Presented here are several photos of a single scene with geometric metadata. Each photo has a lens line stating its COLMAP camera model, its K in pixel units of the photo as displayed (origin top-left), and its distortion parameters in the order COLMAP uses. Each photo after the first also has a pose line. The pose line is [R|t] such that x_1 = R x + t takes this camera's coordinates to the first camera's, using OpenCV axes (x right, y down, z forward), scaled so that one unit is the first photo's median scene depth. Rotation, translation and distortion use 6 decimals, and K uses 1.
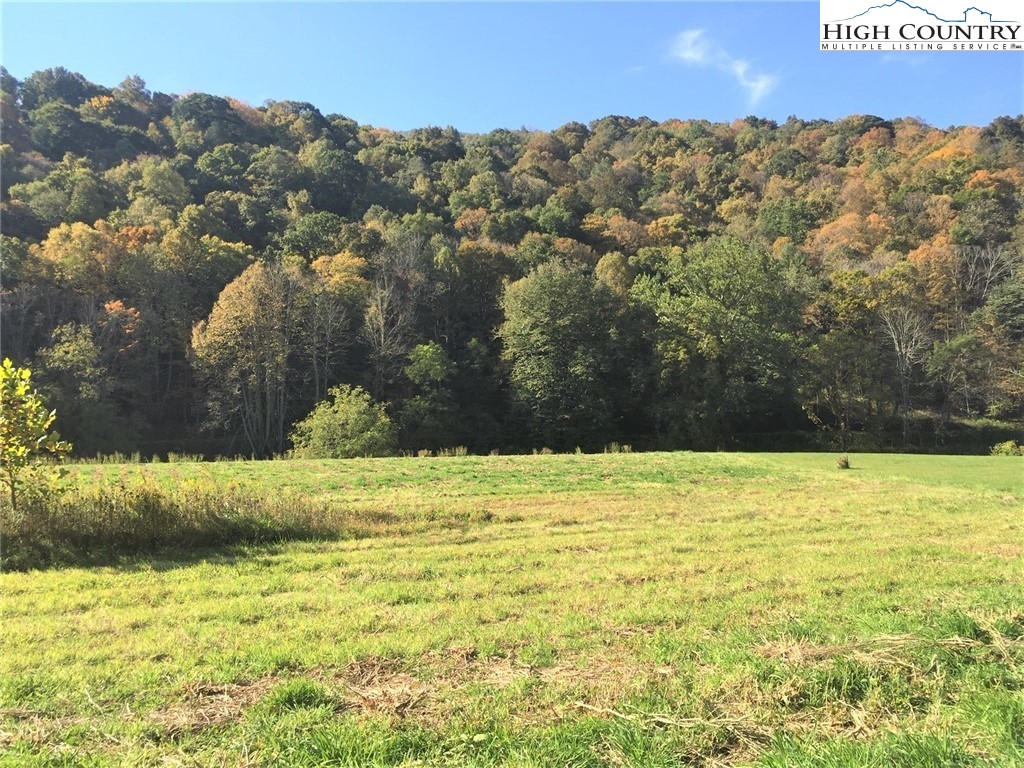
lens RADIAL K [[857.1, 0, 512.0], [0, 857.1, 384.0], [0, 0, 1]] dist [0.007797, 0.000419]
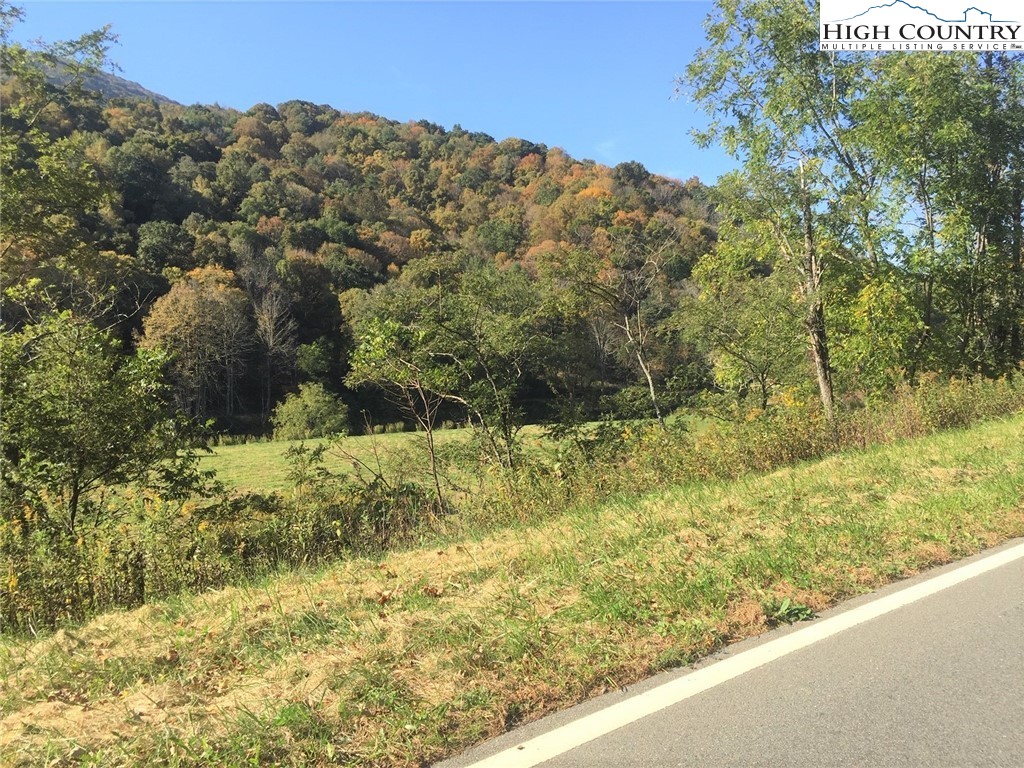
lens RADIAL K [[857.1, 0, 512.0], [0, 857.1, 384.0], [0, 0, 1]] dist [0.007797, 0.000419]
pose [[0.891780, -0.024286, 0.451818, -0.221057], [-0.004772, 0.997998, 0.063063, -0.037238], [-0.452445, -0.058394, 0.889878, -0.176372]]
